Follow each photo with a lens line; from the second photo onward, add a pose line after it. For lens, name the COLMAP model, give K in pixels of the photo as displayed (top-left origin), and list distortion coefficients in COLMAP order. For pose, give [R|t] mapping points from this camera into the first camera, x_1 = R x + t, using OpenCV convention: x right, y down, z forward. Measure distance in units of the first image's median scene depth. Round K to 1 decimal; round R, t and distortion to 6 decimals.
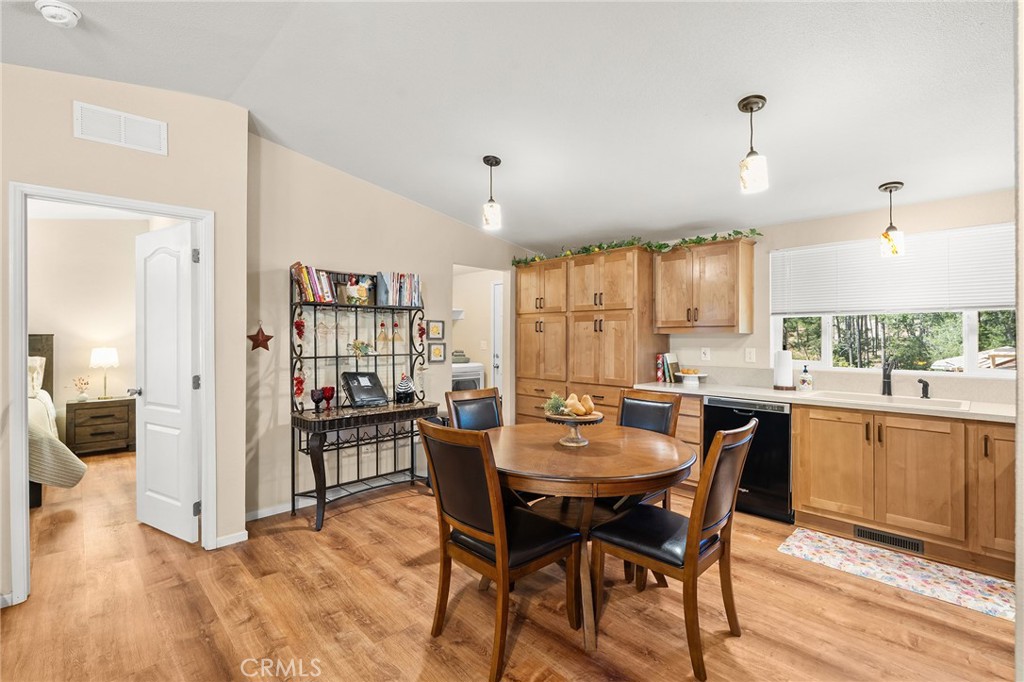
lens RADIAL K [[464.4, 0, 518.2], [0, 464.4, 333.9], [0, 0, 1]] dist [-0.005460, 0.001565]
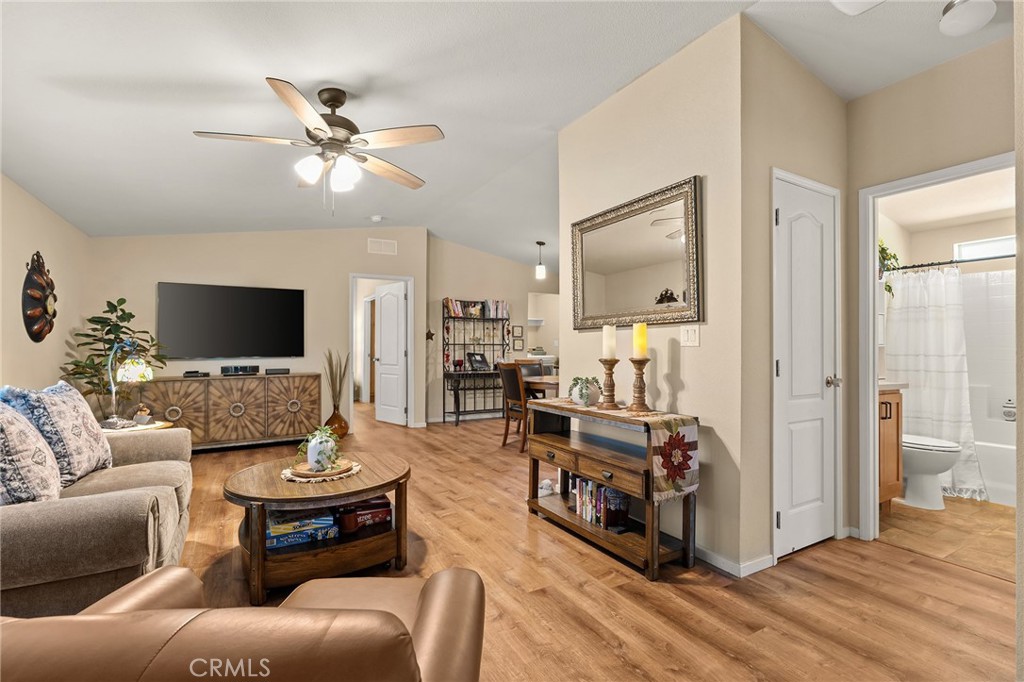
lens RADIAL K [[484.0, 0, 520.8], [0, 484.0, 342.1], [0, 0, 1]] dist [0.010876, 0.000722]
pose [[0.972446, 0.001226, -0.233127, 0.323335], [-0.002121, 0.999991, -0.003588, 0.047564], [0.233120, 0.003984, 0.972440, -0.953662]]
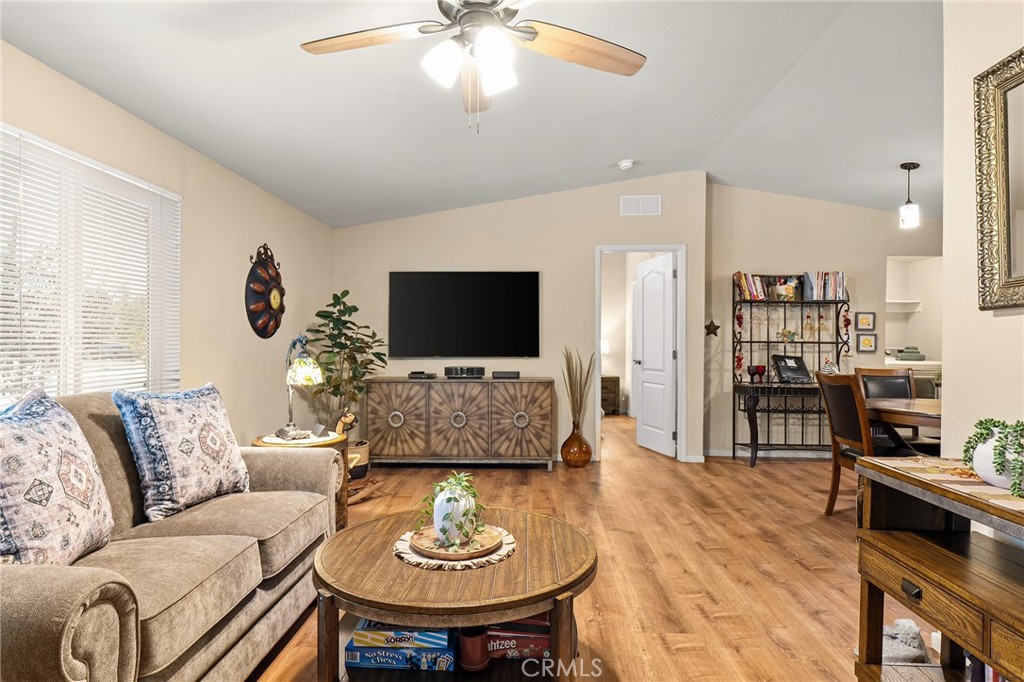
lens RADIAL K [[584.5, 0, 502.4], [0, 584.5, 342.8], [0, 0, 1]] dist [0.004334, -0.000920]
pose [[0.684630, 0.006210, -0.728864, 0.289426], [-0.004271, 0.999981, 0.004508, 0.048257], [0.728878, 0.000027, 0.684644, -0.650359]]
